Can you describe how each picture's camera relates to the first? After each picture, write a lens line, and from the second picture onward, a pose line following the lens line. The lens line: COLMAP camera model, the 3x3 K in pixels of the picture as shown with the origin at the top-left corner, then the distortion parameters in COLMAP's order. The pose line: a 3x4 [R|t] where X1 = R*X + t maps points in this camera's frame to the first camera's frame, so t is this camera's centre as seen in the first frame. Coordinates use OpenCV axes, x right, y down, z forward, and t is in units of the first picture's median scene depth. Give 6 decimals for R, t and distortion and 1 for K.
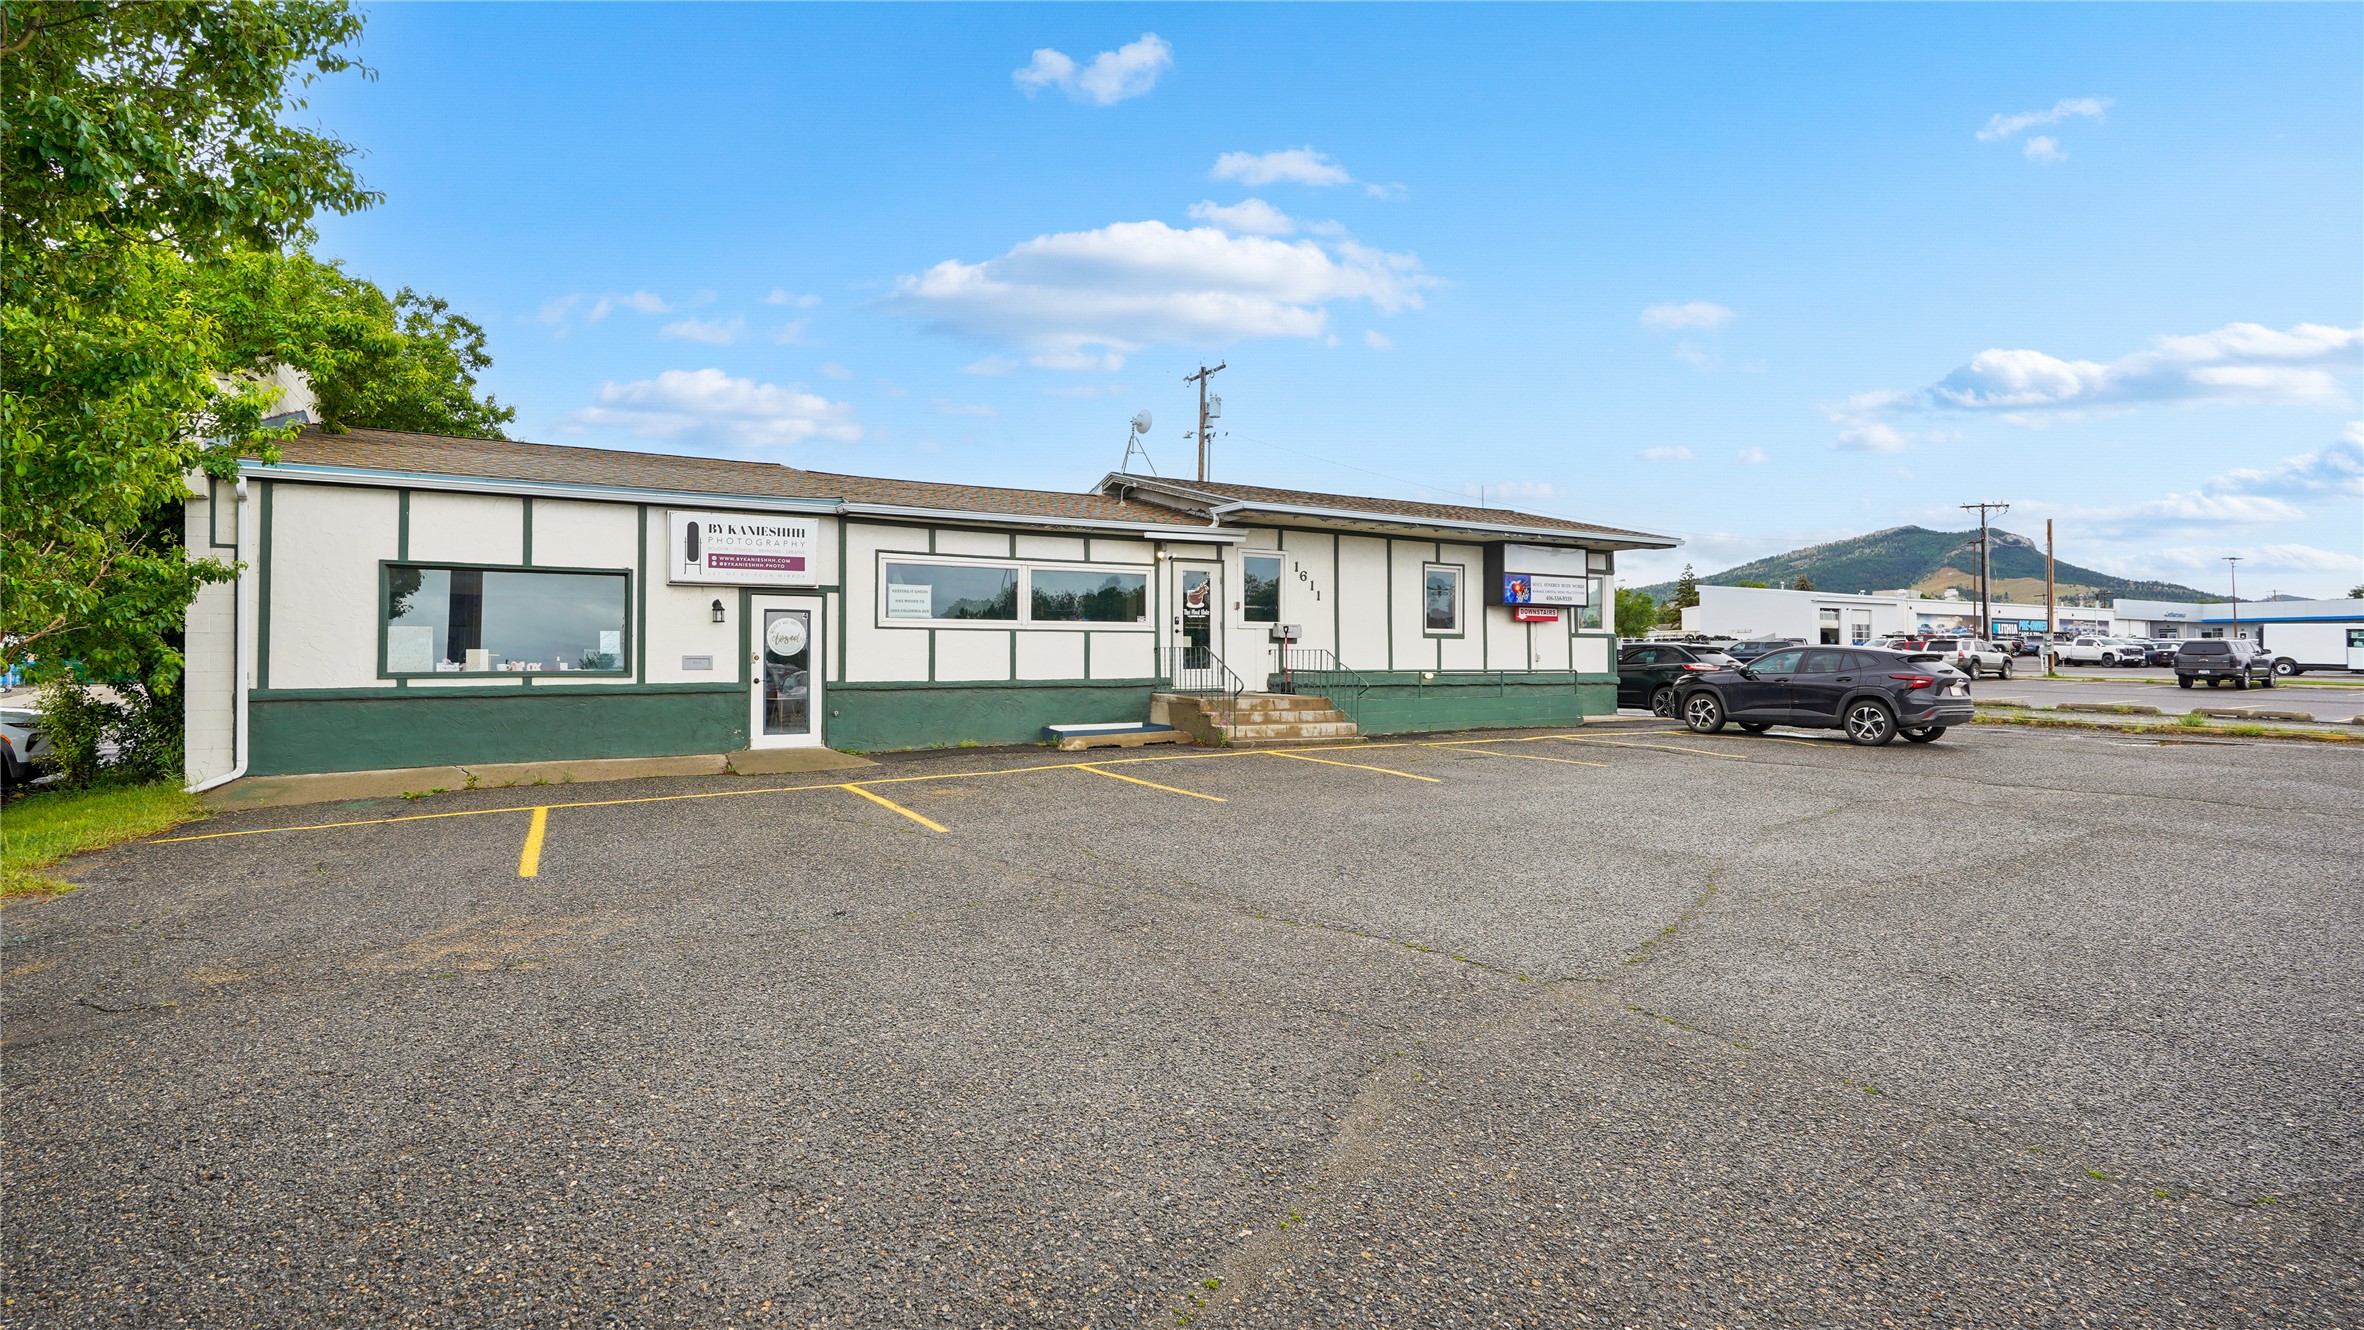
lens RADIAL K [[1078.5, 0, 1139.5], [0, 1078.5, 639.2], [0, 0, 1]] dist [-0.012788, 0.000247]
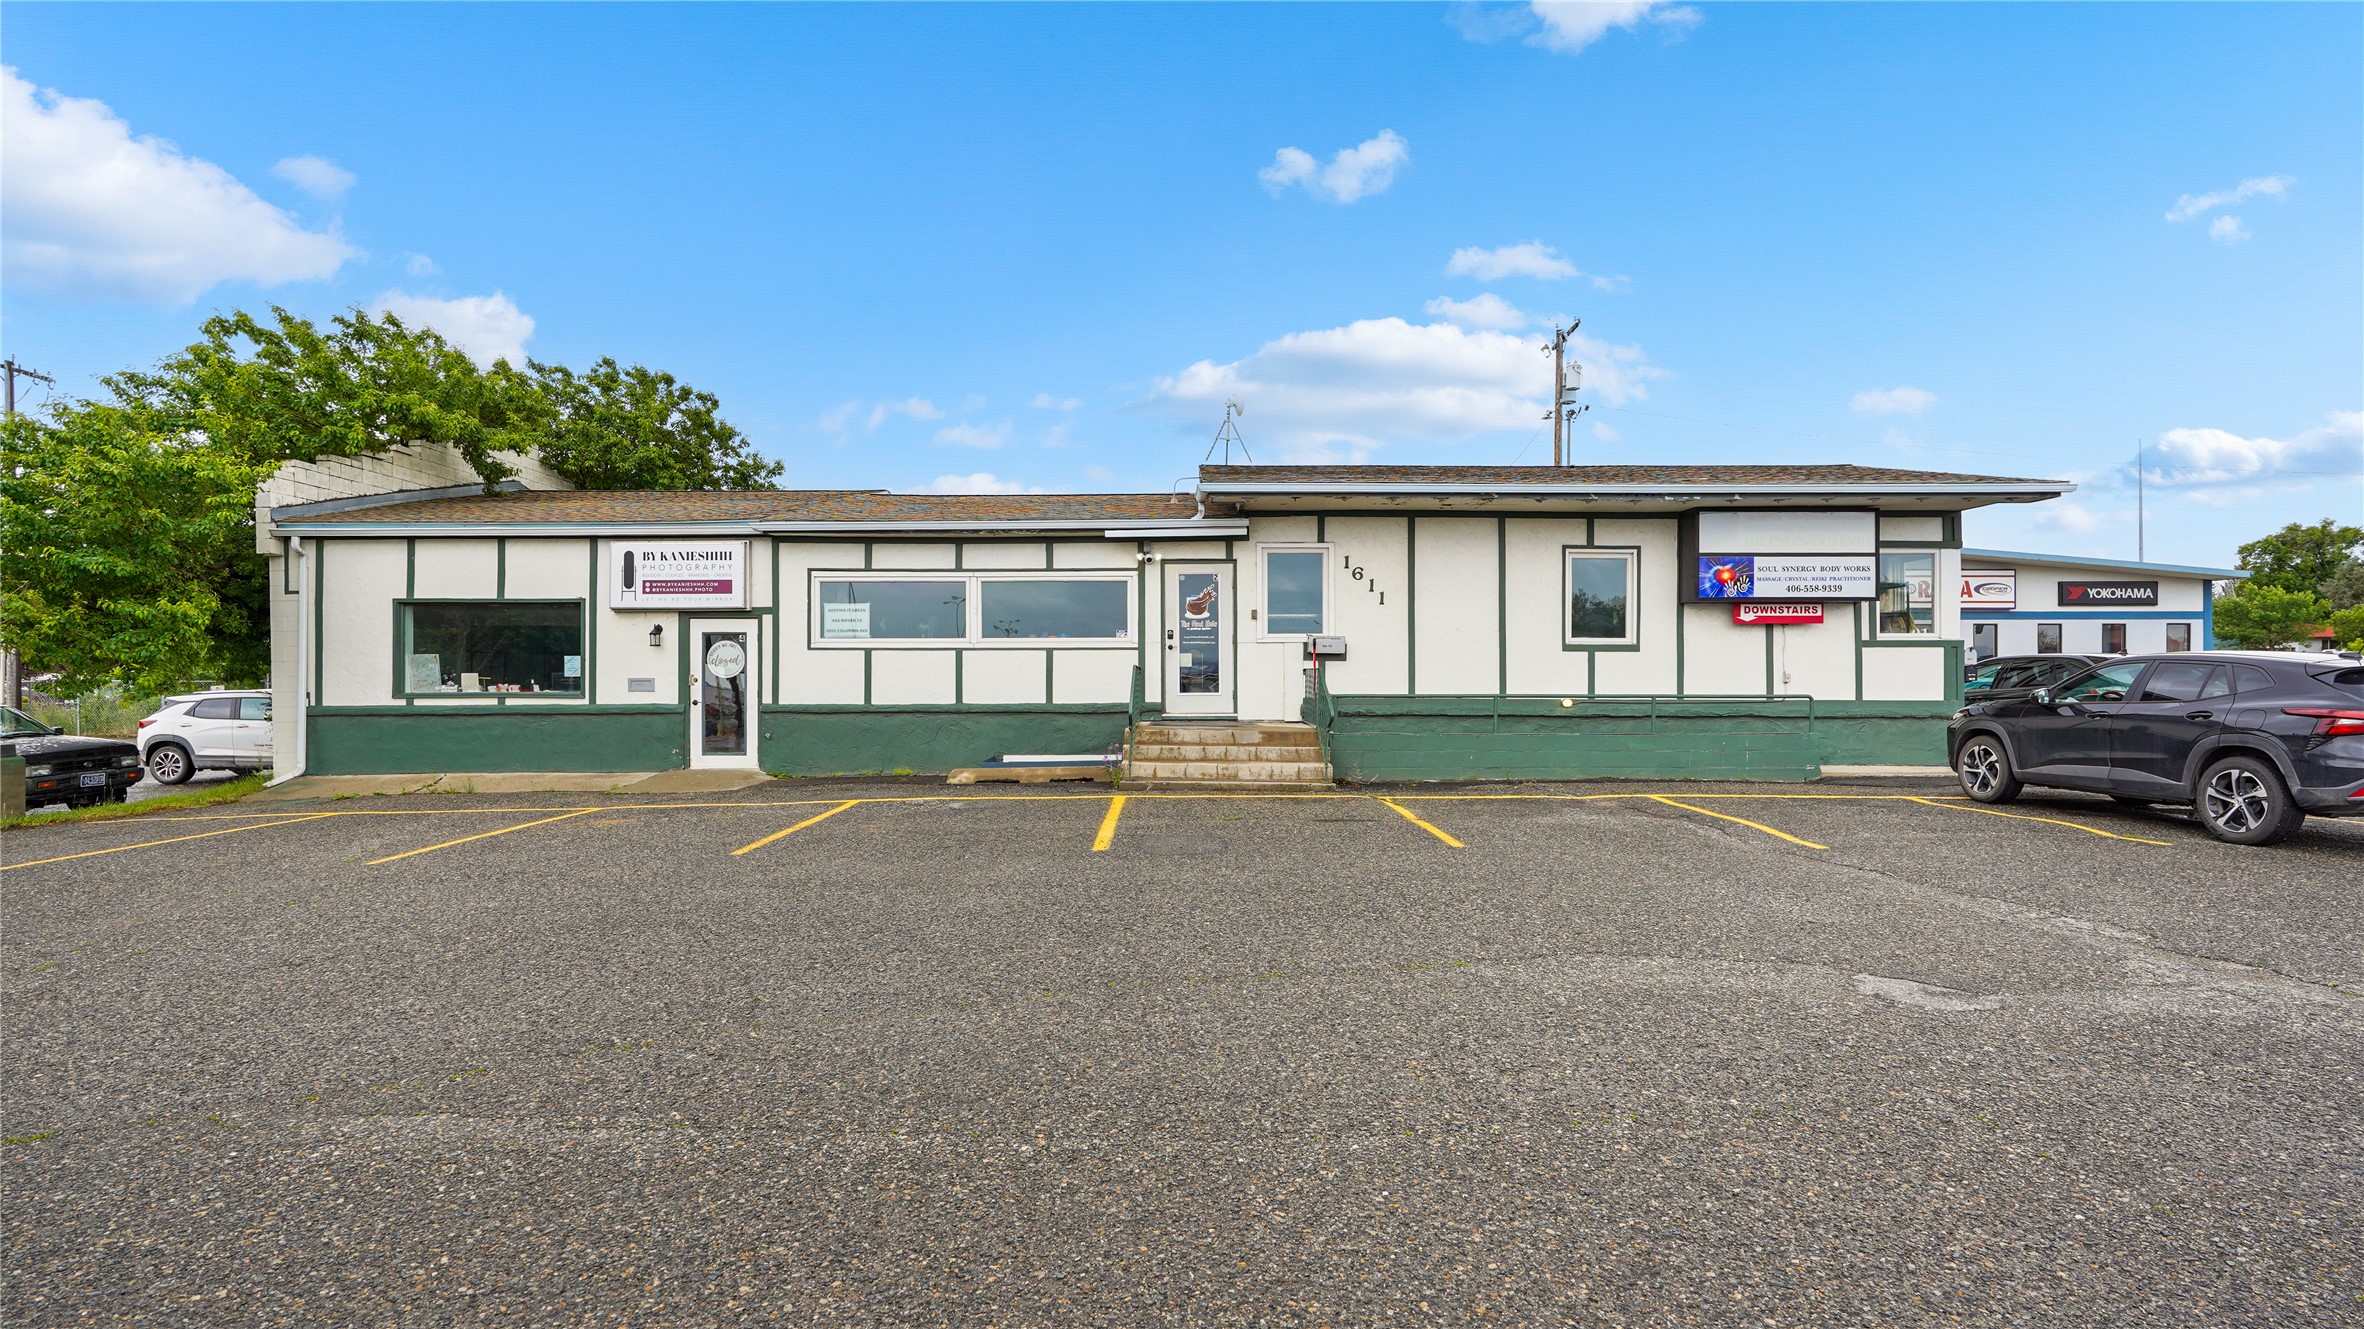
lens RADIAL K [[1078.5, 0, 1174.4], [0, 1078.5, 676.9], [0, 0, 1]] dist [-0.012788, 0.000247]
pose [[0.870832, -0.004326, -0.491562, 0.477870], [0.010668, 0.999892, 0.010099, 0.007584], [0.491466, -0.014039, 0.870784, 0.291842]]
